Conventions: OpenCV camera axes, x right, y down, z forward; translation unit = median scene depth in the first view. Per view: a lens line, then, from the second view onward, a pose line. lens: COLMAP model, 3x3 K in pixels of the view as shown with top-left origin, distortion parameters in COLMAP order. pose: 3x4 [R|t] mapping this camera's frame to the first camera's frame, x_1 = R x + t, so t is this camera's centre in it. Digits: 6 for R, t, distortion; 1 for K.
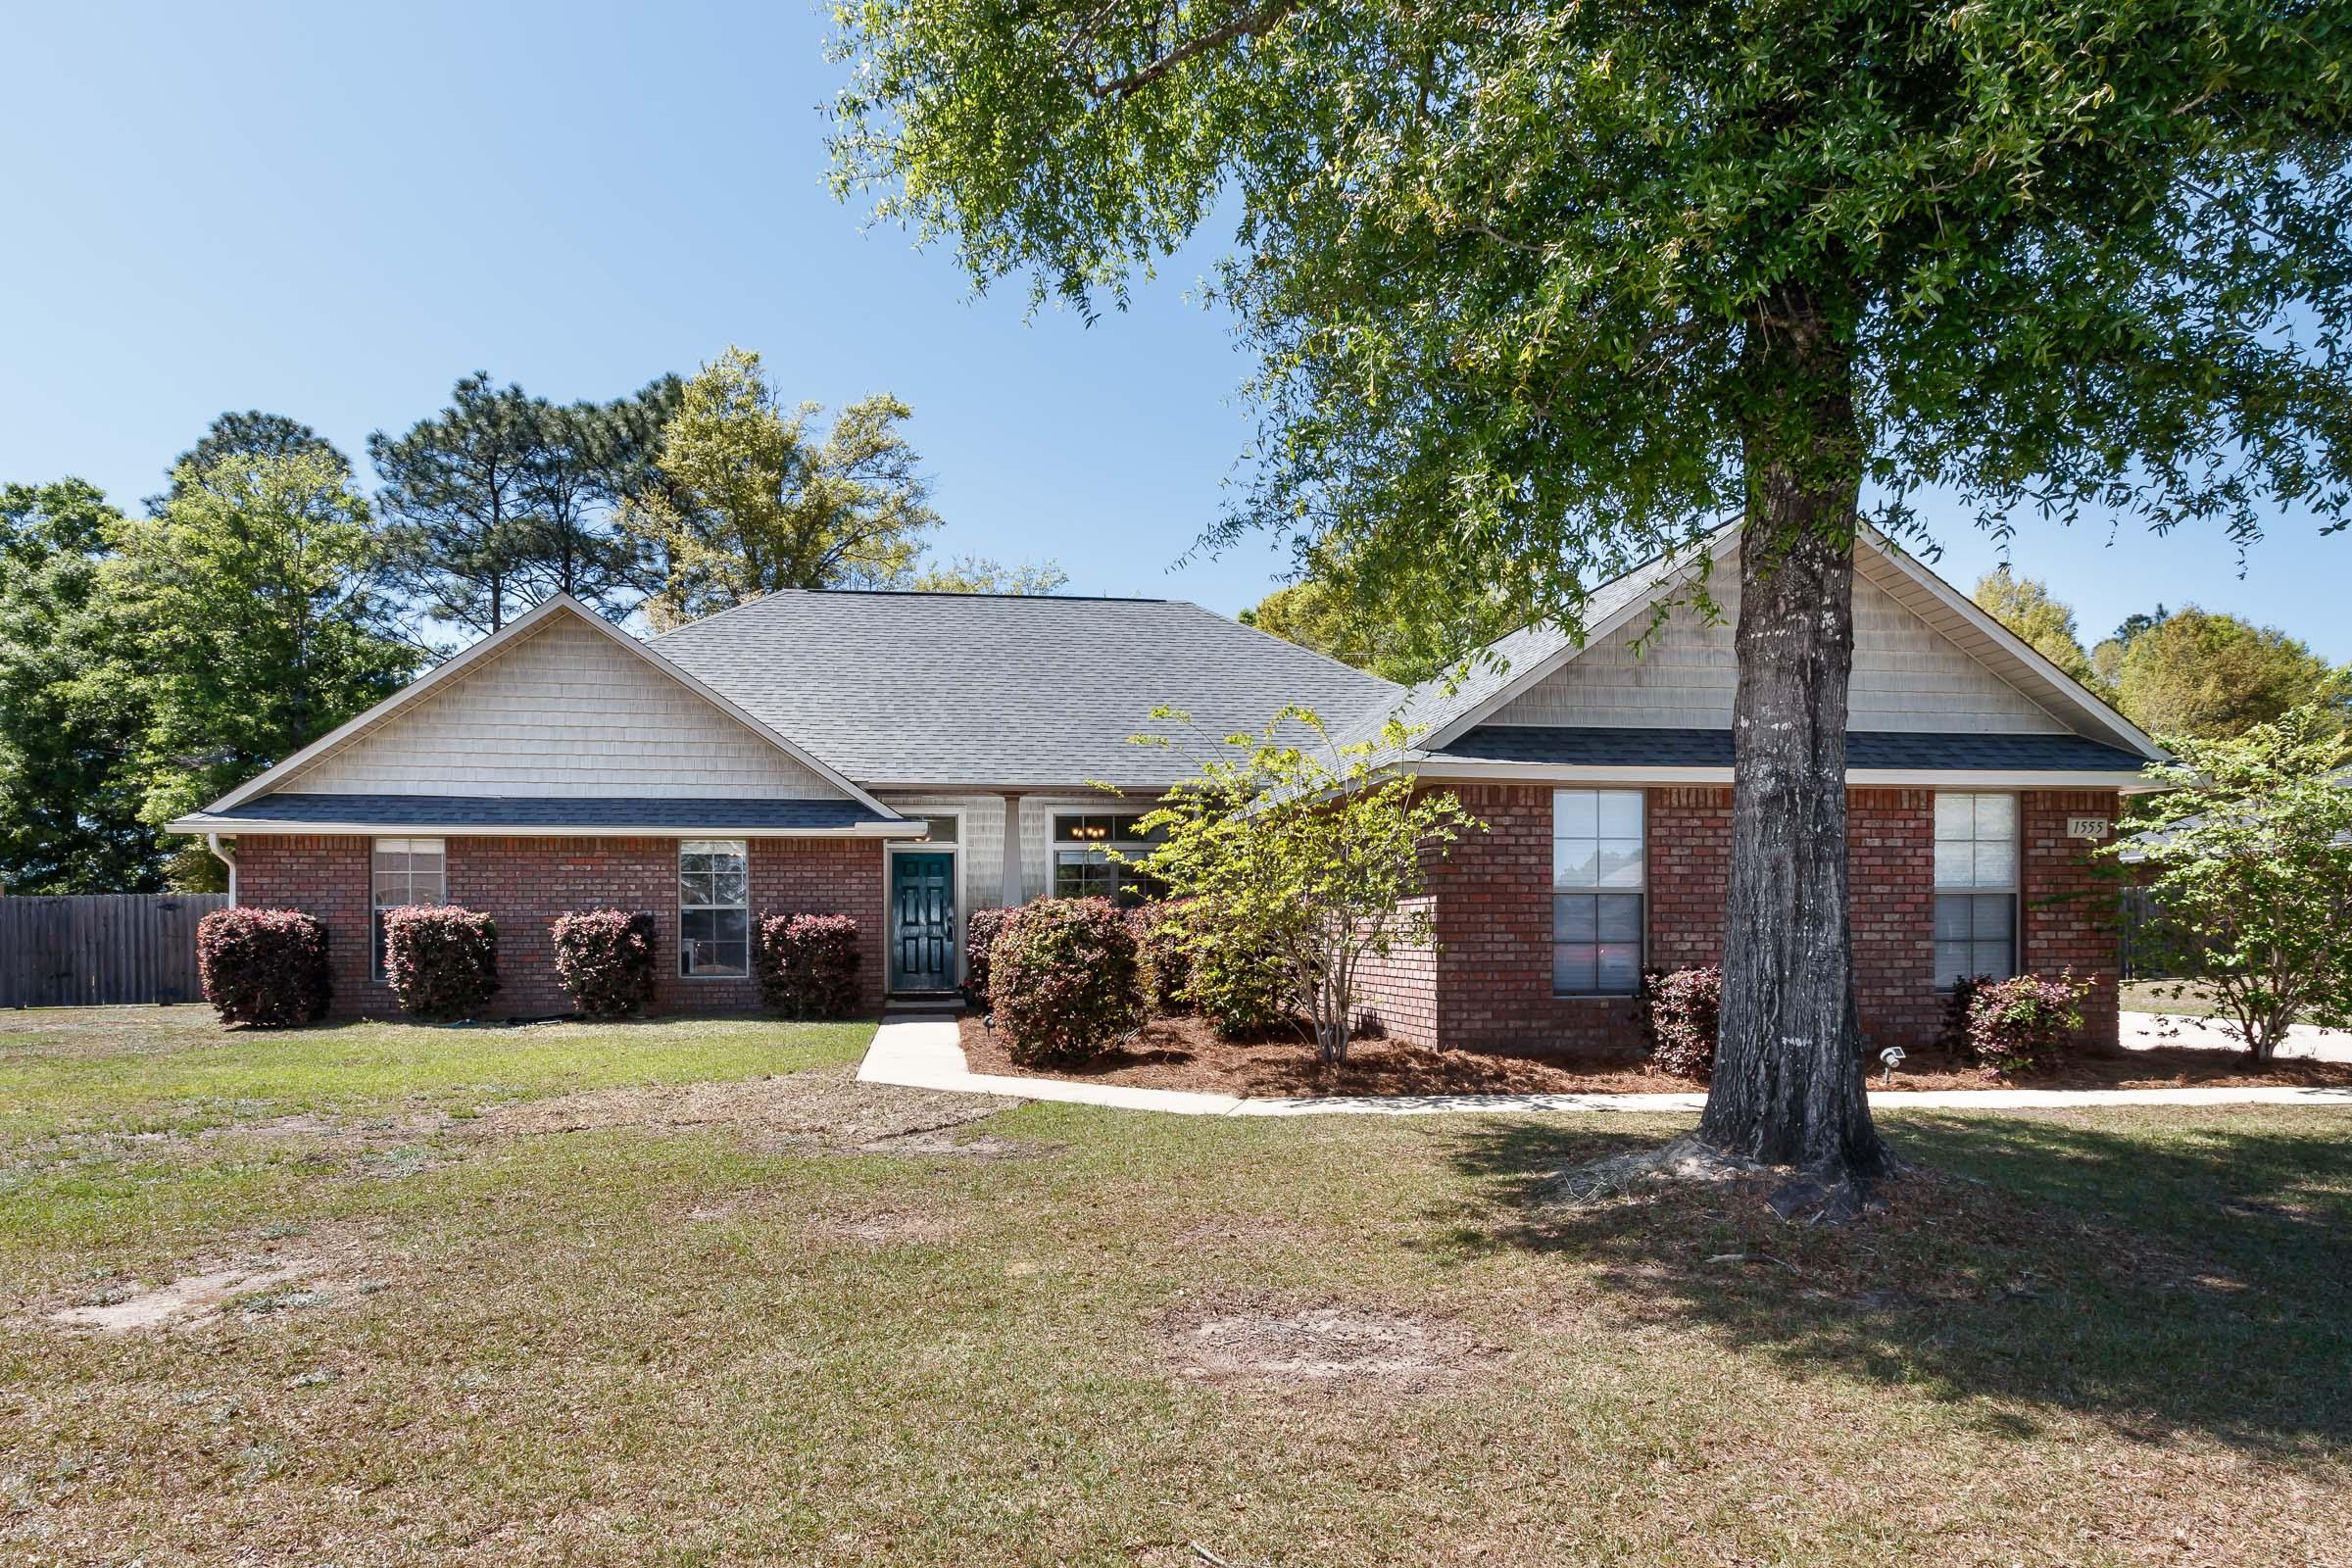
lens RADIAL K [[1405.8, 0, 1176.0], [0, 1405.8, 784.0], [0, 0, 1]] dist [-0.009176, -0.001753]
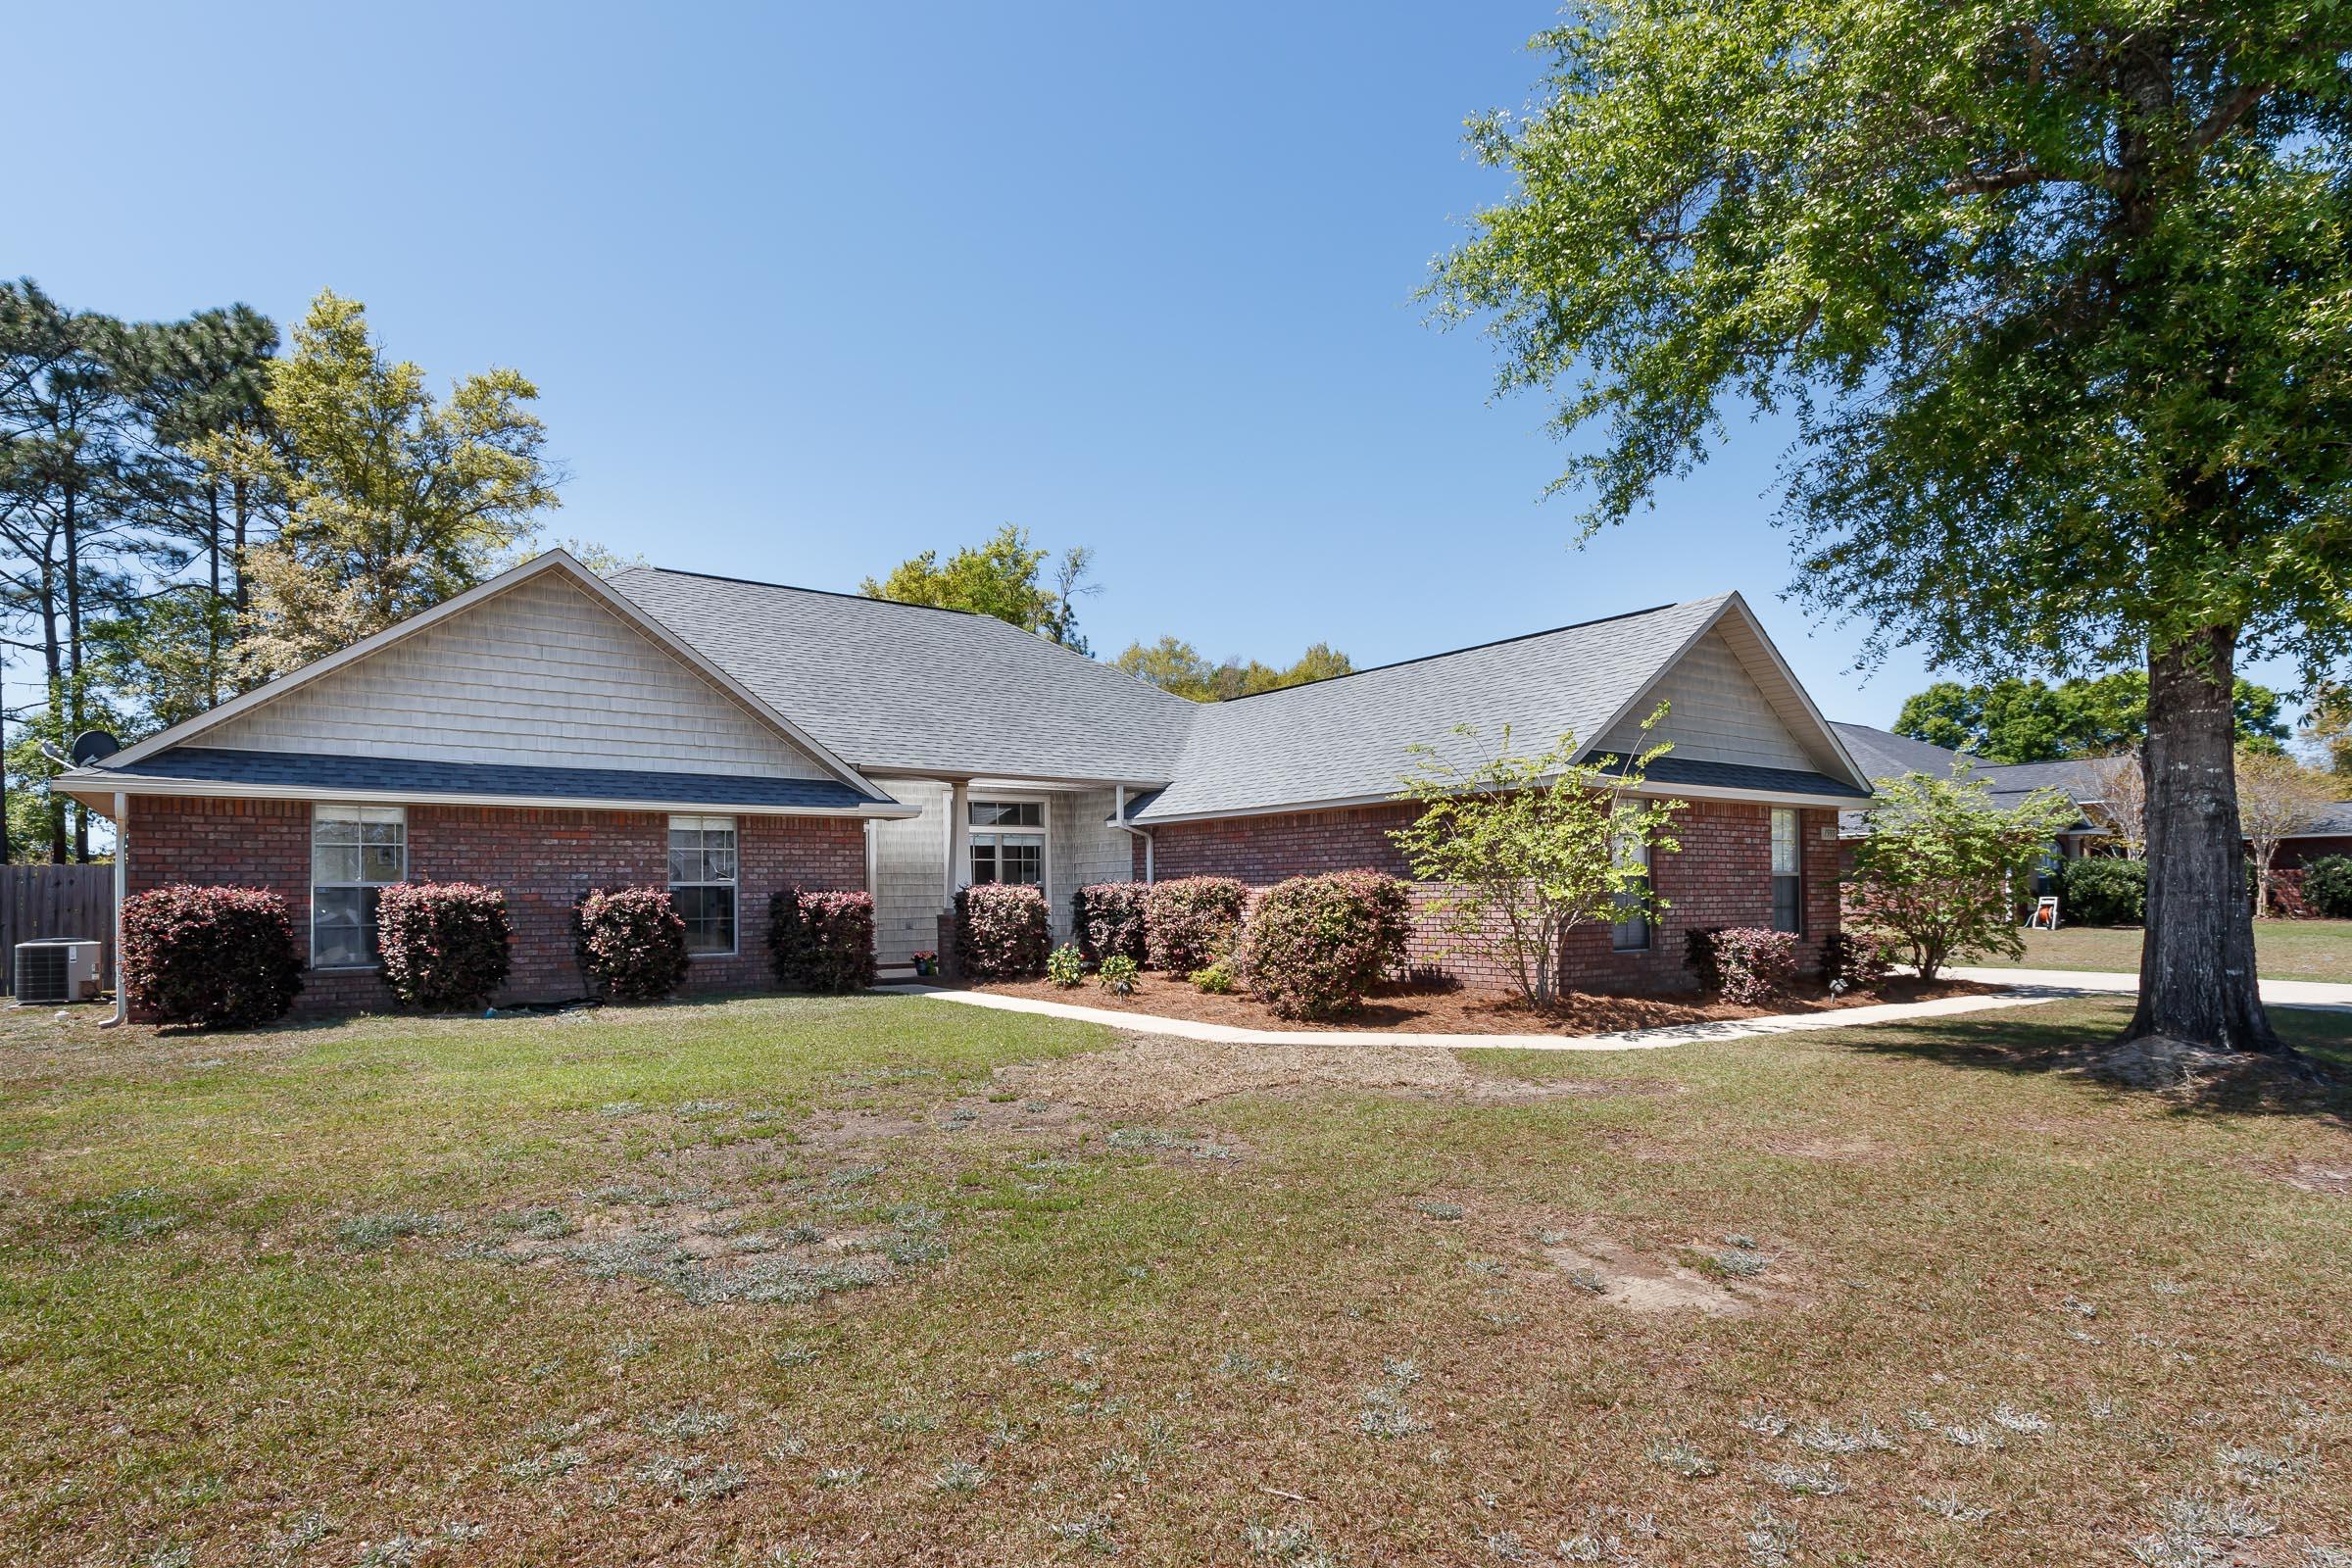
lens RADIAL K [[1169.8, 0, 1176.0], [0, 1169.8, 784.0], [0, 0, 1]] dist [-0.001380, -0.000170]
pose [[0.899089, 0.037514, 0.436155, -0.409427], [-0.039100, 0.999221, -0.005343, 0.009152], [-0.436016, -0.012250, 0.899855, 0.118278]]
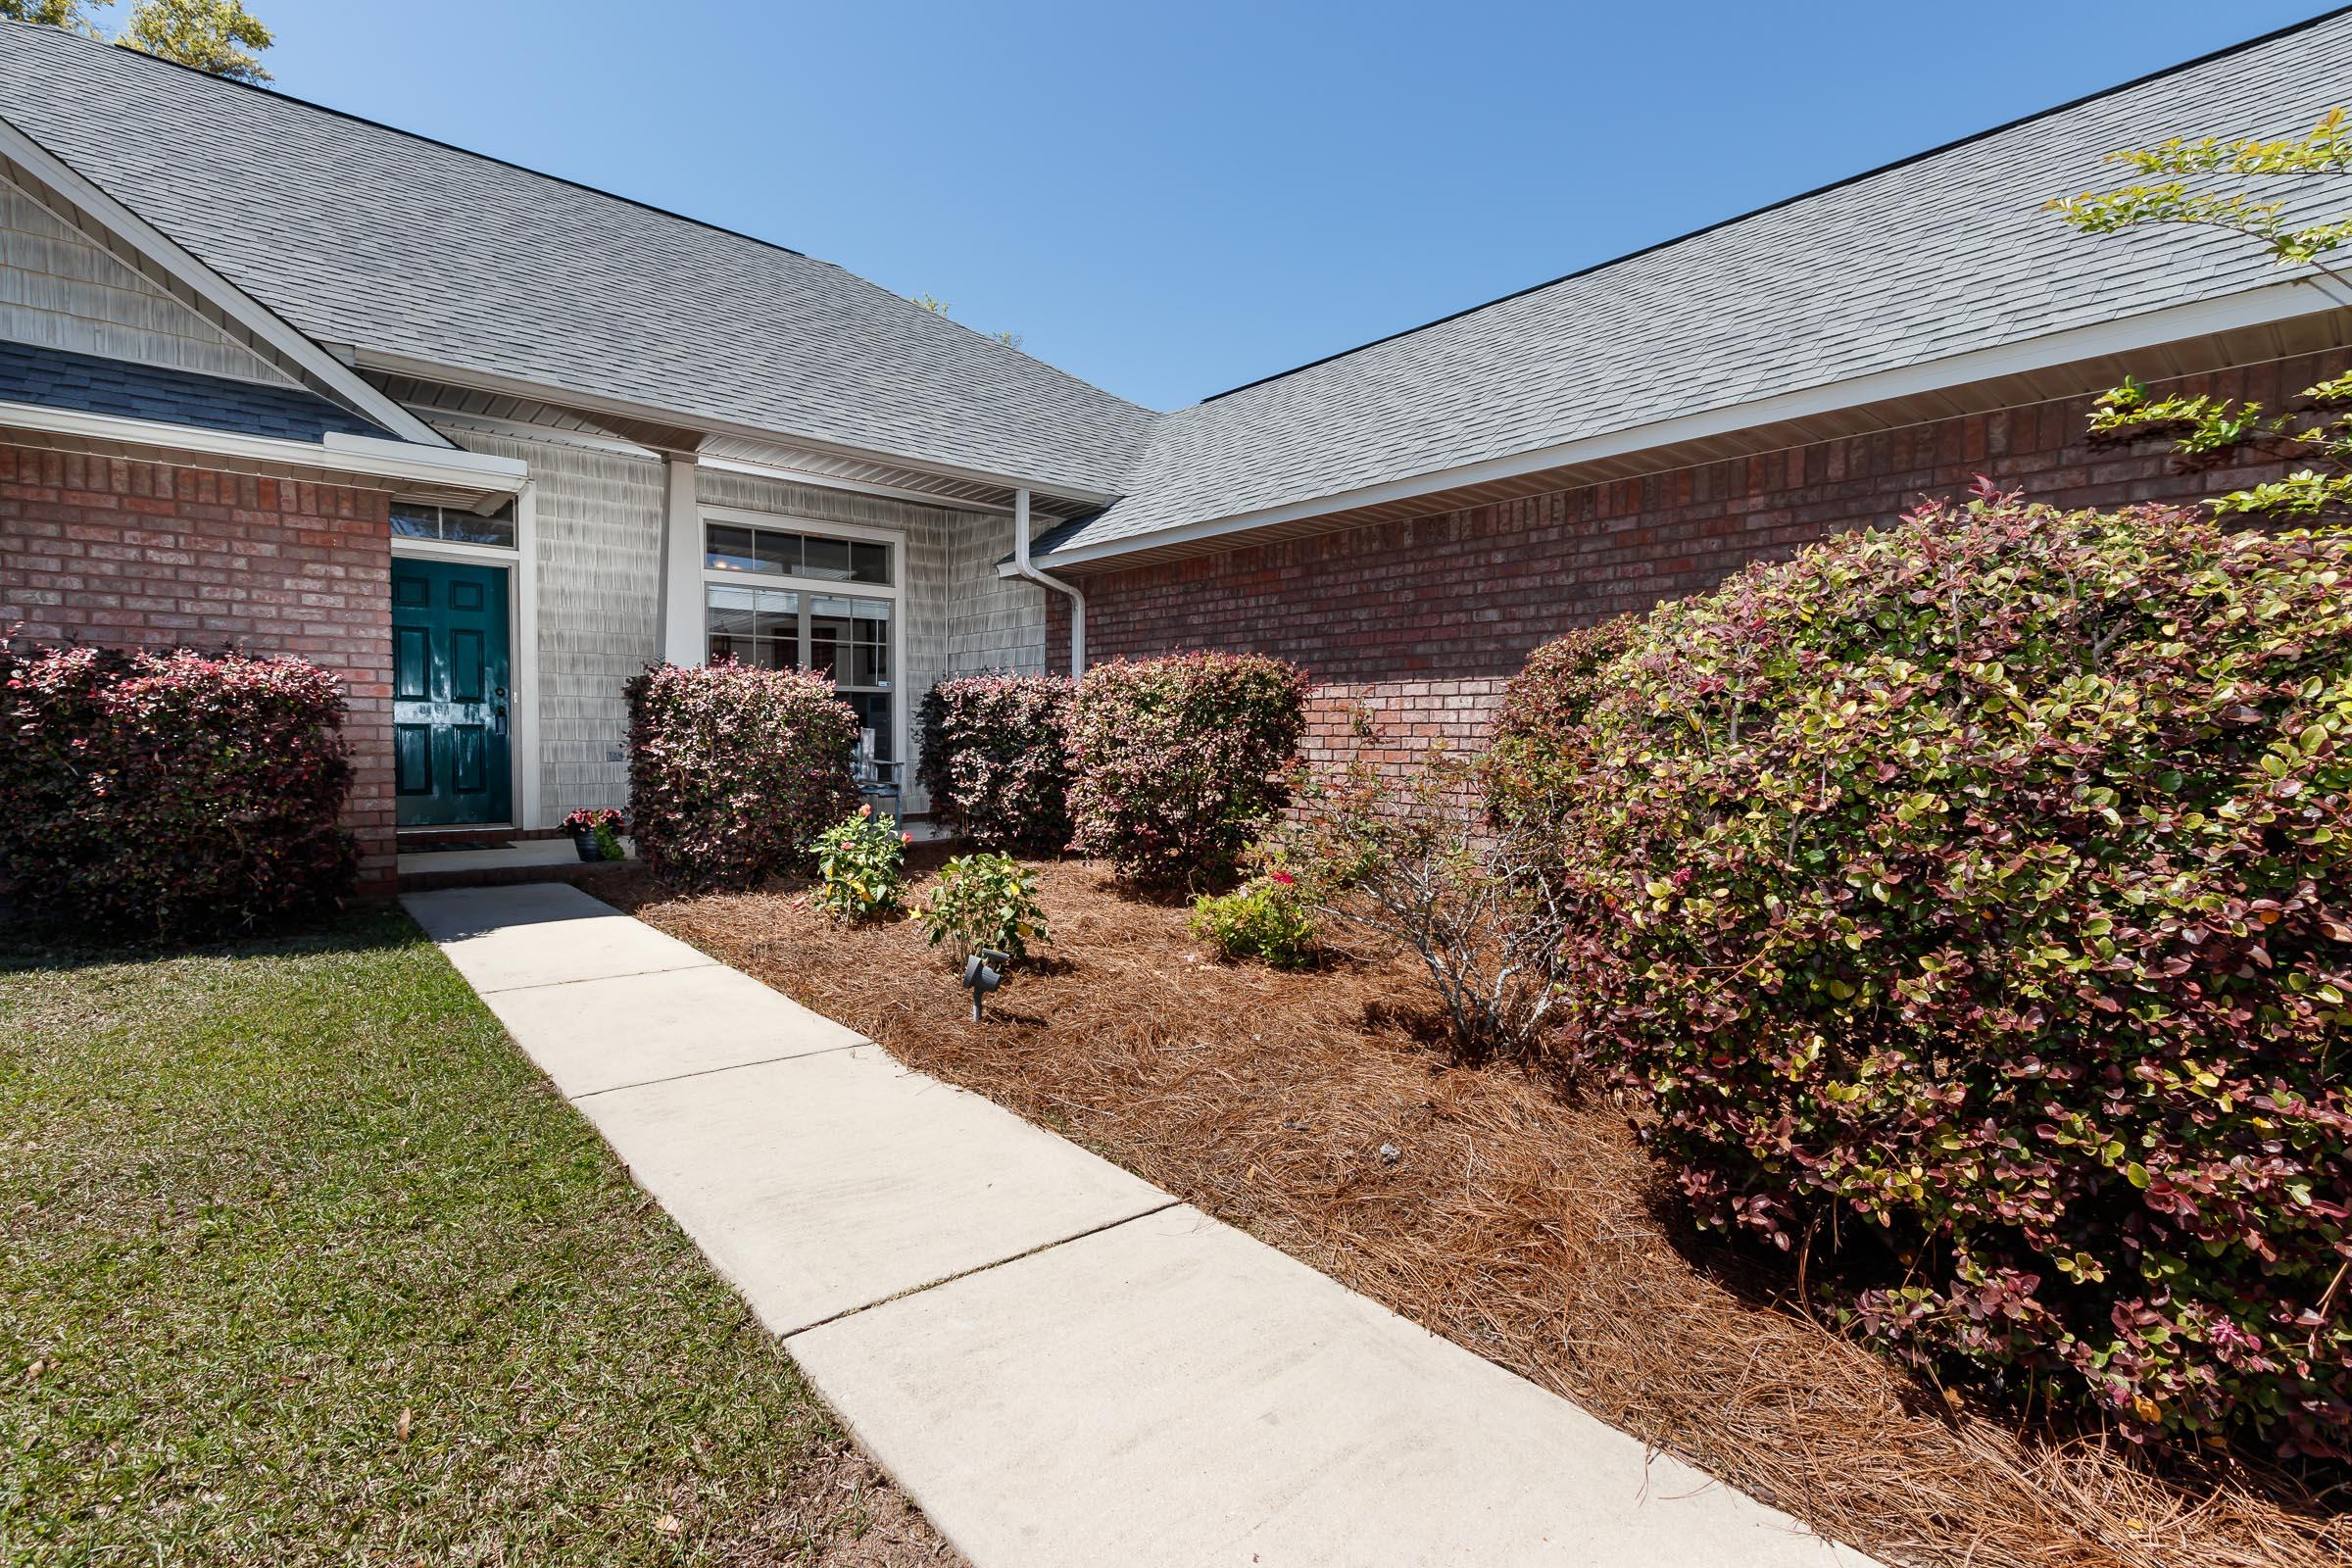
lens RADIAL K [[1087.8, 0, 1176.0], [0, 1087.8, 784.0], [0, 0, 1]] dist [-0.001274, -0.000185]
pose [[0.868111, -0.008759, 0.496293, -0.176214], [-0.066039, 0.988918, 0.132968, 0.071736], [-0.491957, -0.148206, 0.857912, 0.619967]]
